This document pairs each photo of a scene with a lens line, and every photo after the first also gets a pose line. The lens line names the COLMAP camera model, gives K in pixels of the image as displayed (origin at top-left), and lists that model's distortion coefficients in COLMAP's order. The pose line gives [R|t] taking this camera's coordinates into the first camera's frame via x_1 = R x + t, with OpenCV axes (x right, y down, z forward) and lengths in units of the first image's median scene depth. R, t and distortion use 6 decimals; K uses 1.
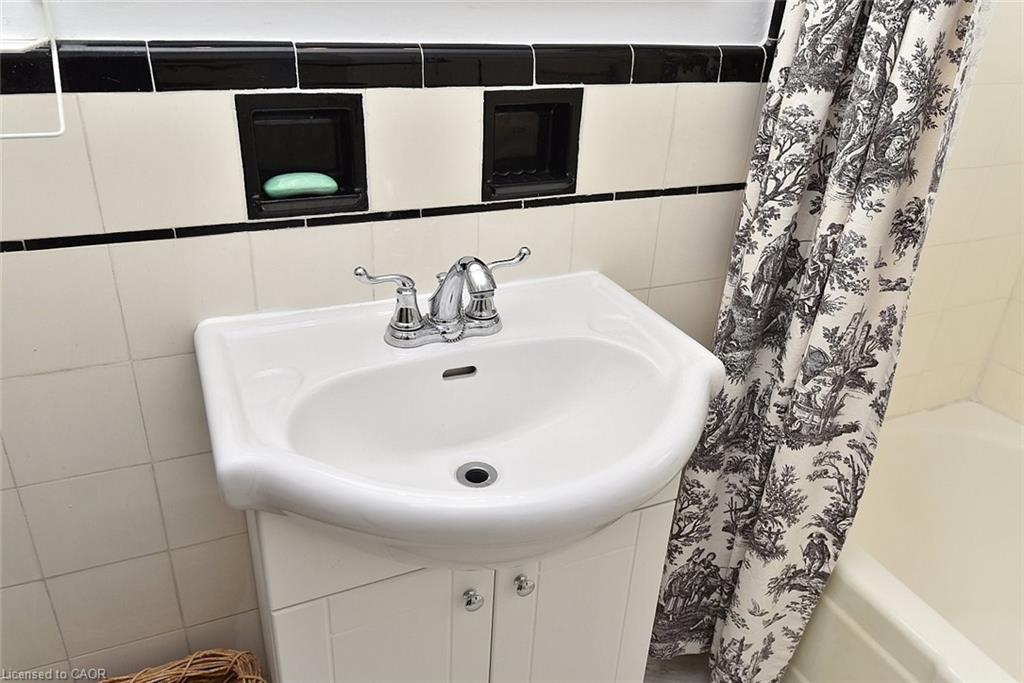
lens RADIAL K [[750.3, 0, 512.7], [0, 750.3, 336.7], [0, 0, 1]] dist [0.019422, -0.008668]
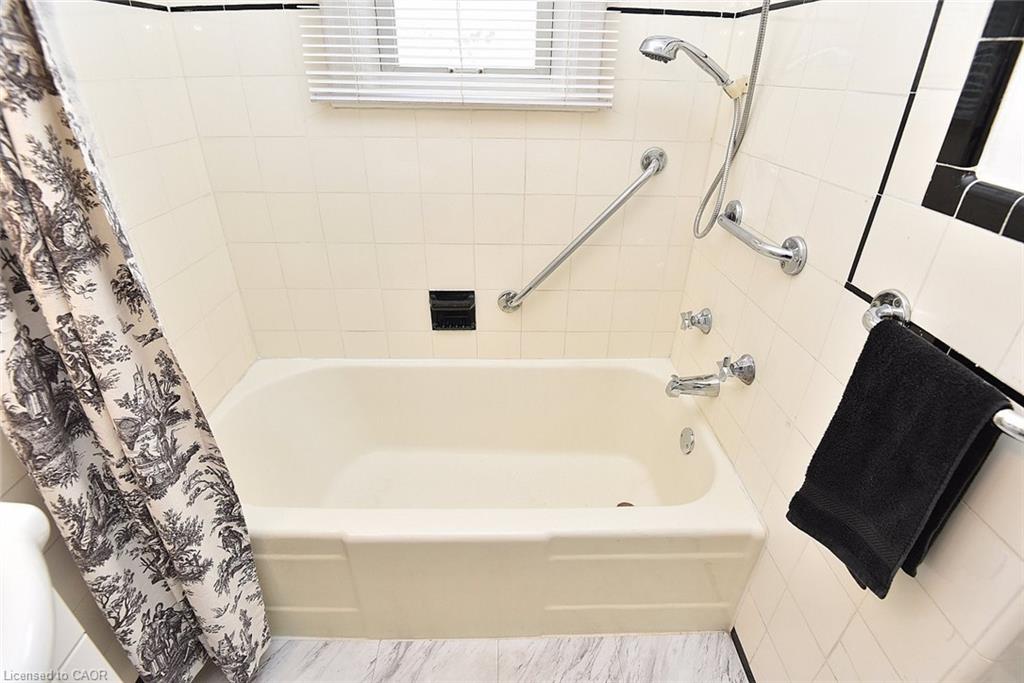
lens RADIAL K [[488.7, 0, 517.7], [0, 488.7, 338.7], [0, 0, 1]] dist [-0.038424, -0.006134]
pose [[0.389759, -0.475969, 0.788379, 0.139826], [0.412181, 0.855708, 0.312843, -0.060616], [-0.823526, 0.203022, 0.529705, 0.136680]]
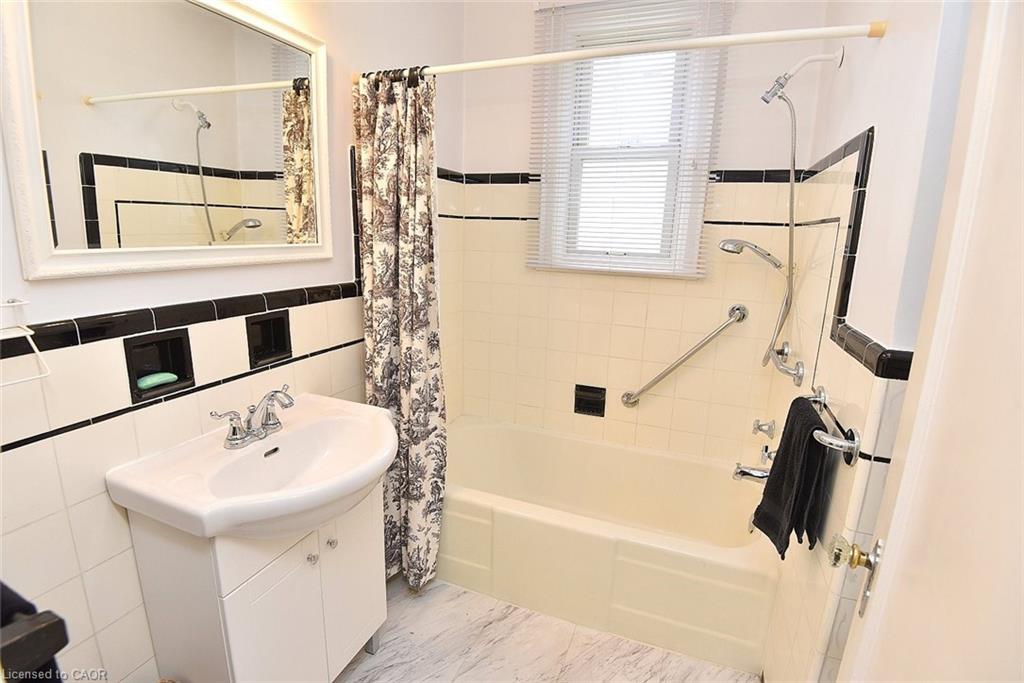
lens RADIAL K [[473.0, 0, 518.1], [0, 473.0, 336.7], [0, 0, 1]] dist [0.000963, -0.028708]
pose [[0.709050, -0.174932, 0.683115, -0.348765], [0.315807, 0.944934, -0.085818, 0.061598], [-0.630487, 0.276582, 0.725251, -0.343166]]
